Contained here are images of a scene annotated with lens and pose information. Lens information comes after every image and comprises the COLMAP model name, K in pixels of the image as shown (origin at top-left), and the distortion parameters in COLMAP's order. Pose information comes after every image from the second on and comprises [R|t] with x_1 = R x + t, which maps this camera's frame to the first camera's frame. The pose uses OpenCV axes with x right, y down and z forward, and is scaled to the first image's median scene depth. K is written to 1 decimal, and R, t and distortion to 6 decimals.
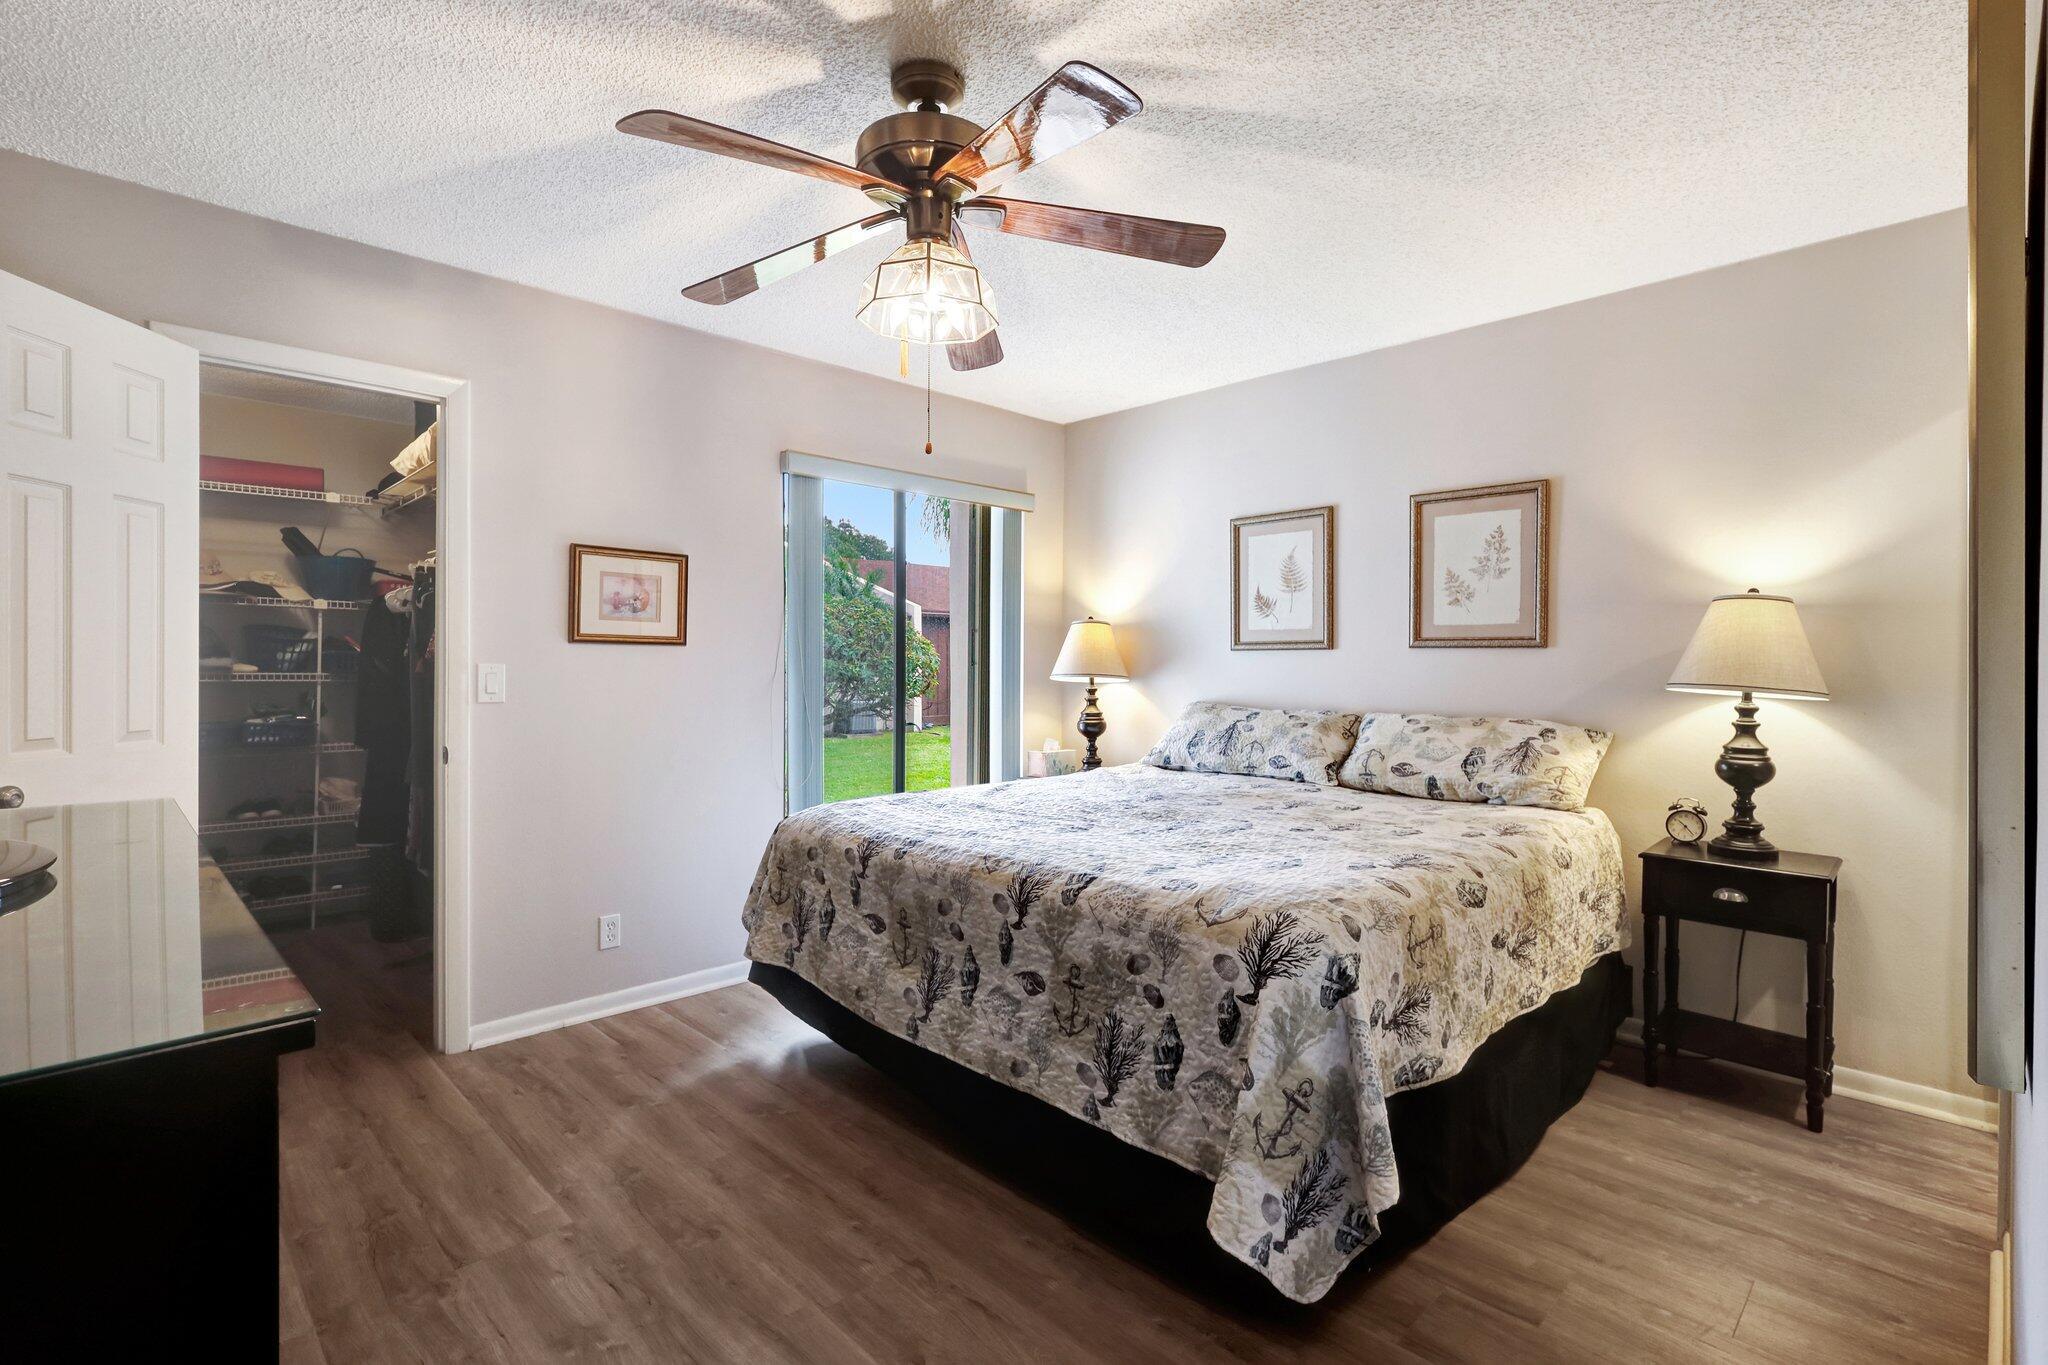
lens RADIAL K [[948.5, 0, 1029.2], [0, 948.5, 668.0], [0, 0, 1]] dist [0.000873, 0.000357]
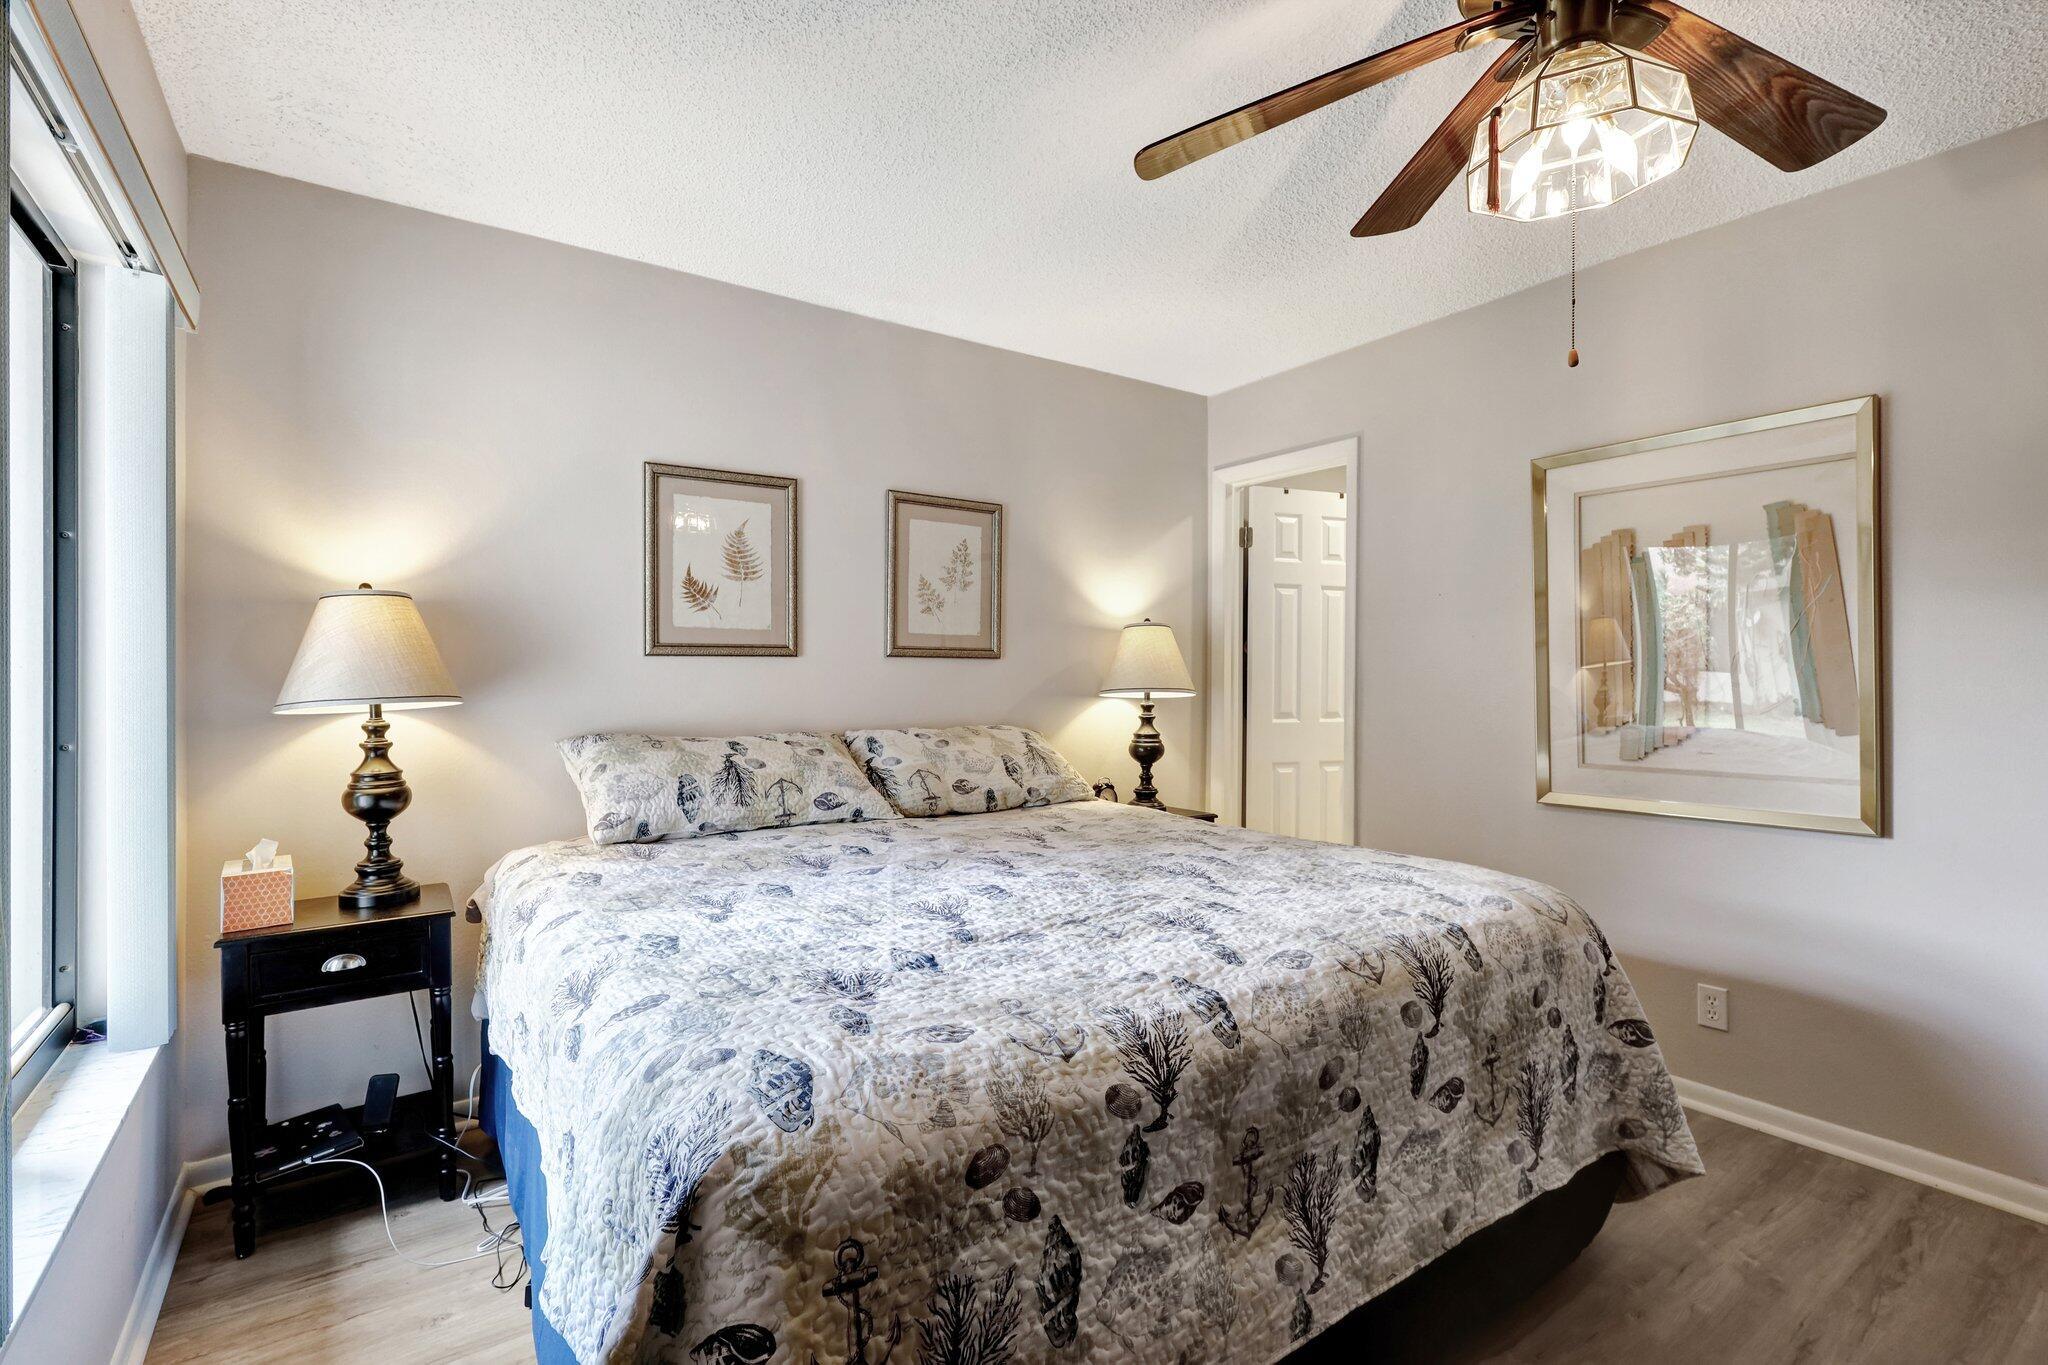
lens RADIAL K [[948.5, 0, 1029.2], [0, 948.5, 668.0], [0, 0, 1]] dist [0.000873, 0.000357]
pose [[0.162323, 0.000812, 0.986737, -0.511892], [0.006173, 0.999979, -0.001838, -0.008057], [-0.986718, 0.006389, 0.162315, 0.765929]]
